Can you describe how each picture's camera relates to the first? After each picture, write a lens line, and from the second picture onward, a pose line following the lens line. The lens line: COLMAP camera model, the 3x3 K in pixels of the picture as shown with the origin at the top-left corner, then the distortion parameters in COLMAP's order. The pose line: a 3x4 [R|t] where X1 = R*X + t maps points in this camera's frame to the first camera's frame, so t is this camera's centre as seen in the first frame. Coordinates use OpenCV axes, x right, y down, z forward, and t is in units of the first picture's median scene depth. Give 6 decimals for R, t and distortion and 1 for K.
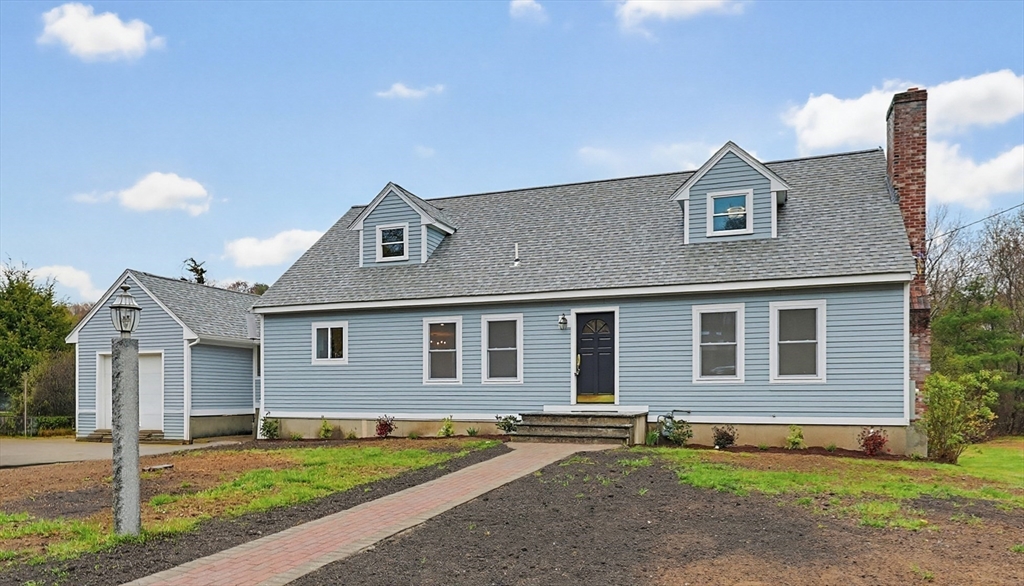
lens RADIAL K [[640.8, 0, 523.4], [0, 640.8, 377.4], [0, 0, 1]] dist [0.003666, -0.000886]
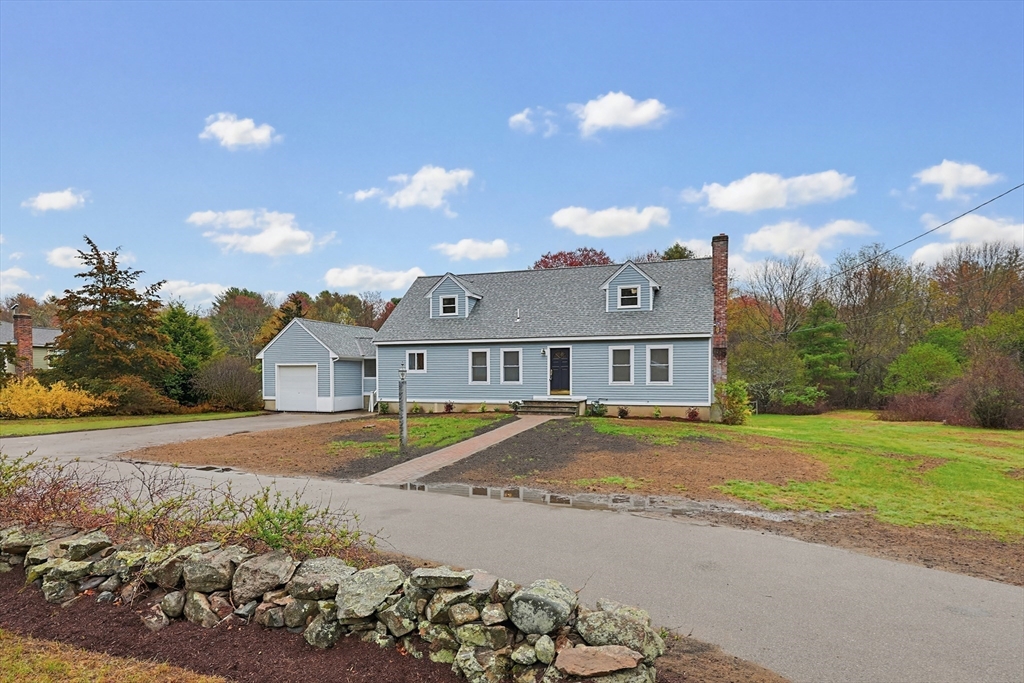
lens RADIAL K [[551.6, 0, 488.6], [0, 551.6, 353.9], [0, 0, 1]] dist [-0.001249, 0.002639]
pose [[0.999412, -0.002135, -0.034231, -0.045920], [0.001426, 0.999784, -0.020721, -0.048199], [0.034268, 0.020660, 0.999199, -0.665030]]
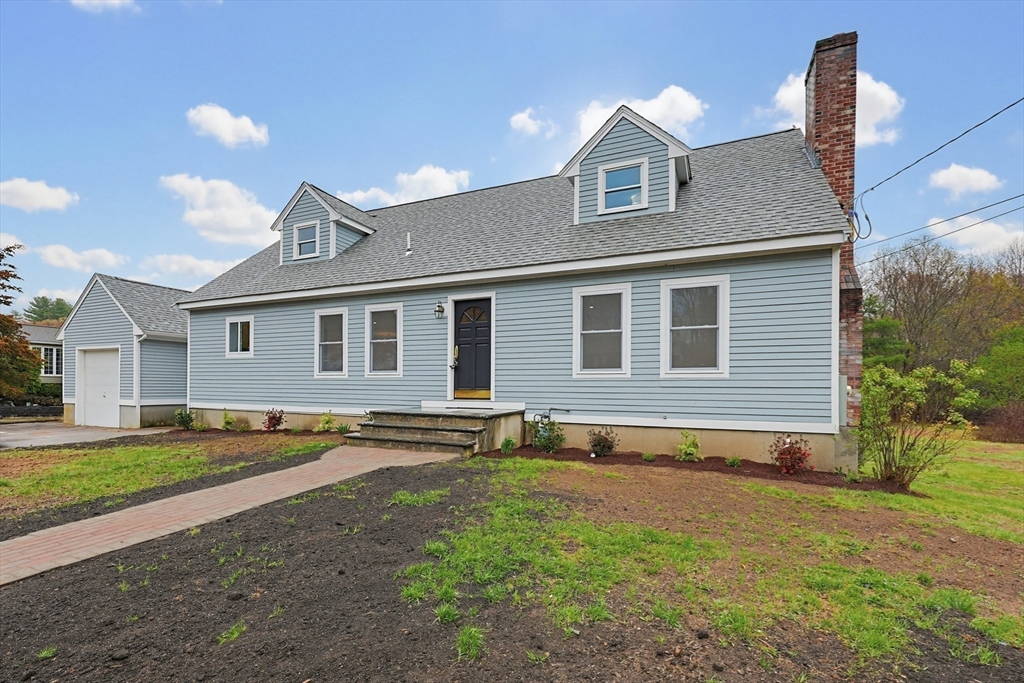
lens RADIAL K [[442.9, 0, 505.2], [0, 442.9, 372.6], [0, 0, 1]] dist [0.000556, 0.000524]
pose [[0.997956, 0.004186, -0.063760, 0.194419], [-0.004255, 0.999991, -0.000941, 0.003242], [0.063756, 0.001211, 0.997965, 0.366266]]
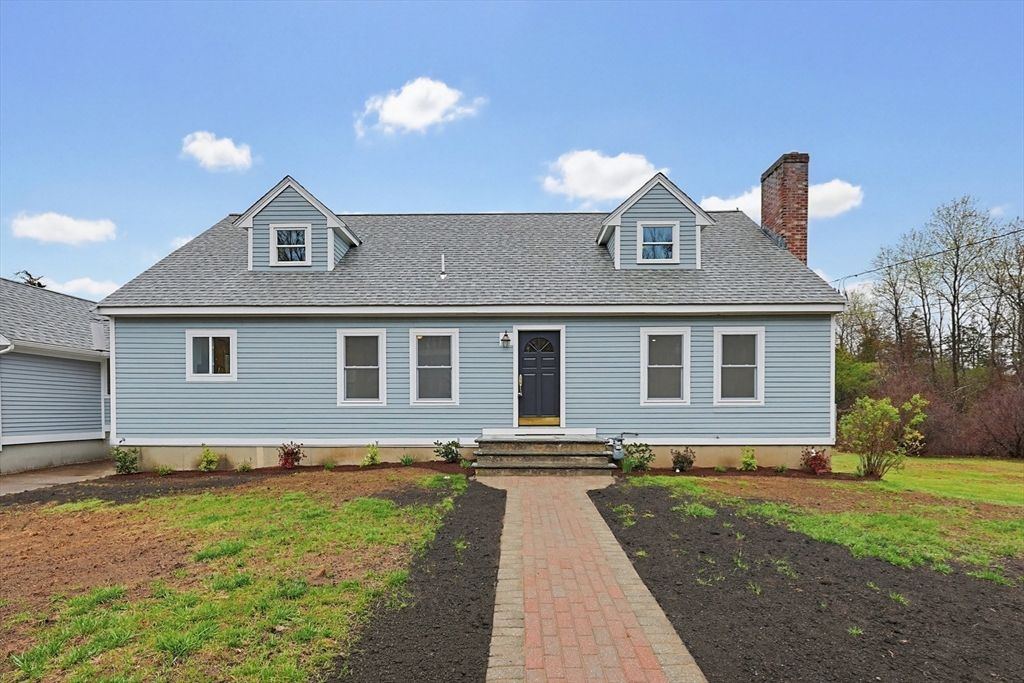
lens RADIAL K [[442.9, 0, 502.4], [0, 442.9, 407.2], [0, 0, 1]] dist [0.000556, 0.000524]
pose [[0.947312, -0.000839, 0.320311, -0.147454], [-0.006775, 0.999720, 0.022656, -0.001862], [-0.320240, -0.023633, 0.947042, 0.381305]]
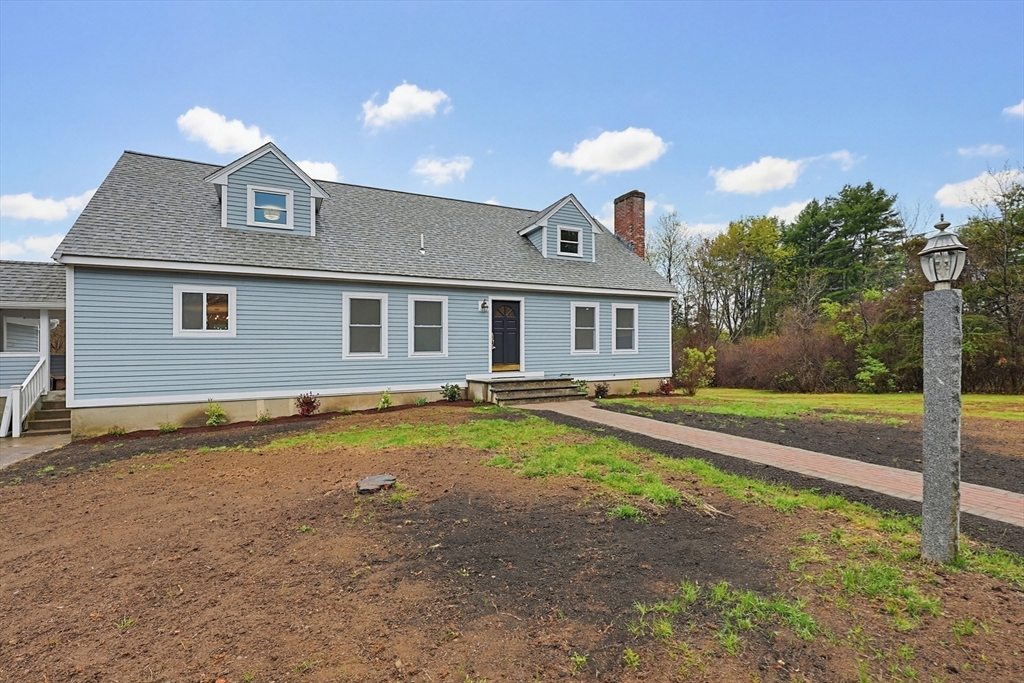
lens RADIAL K [[442.9, 0, 514.3], [0, 442.9, 351.4], [0, 0, 1]] dist [0.000556, 0.000524]
pose [[0.707248, -0.001399, 0.706964, -0.490508], [0.006177, 0.999972, -0.004201, 0.004242], [-0.706939, 0.007338, 0.707237, 0.352860]]
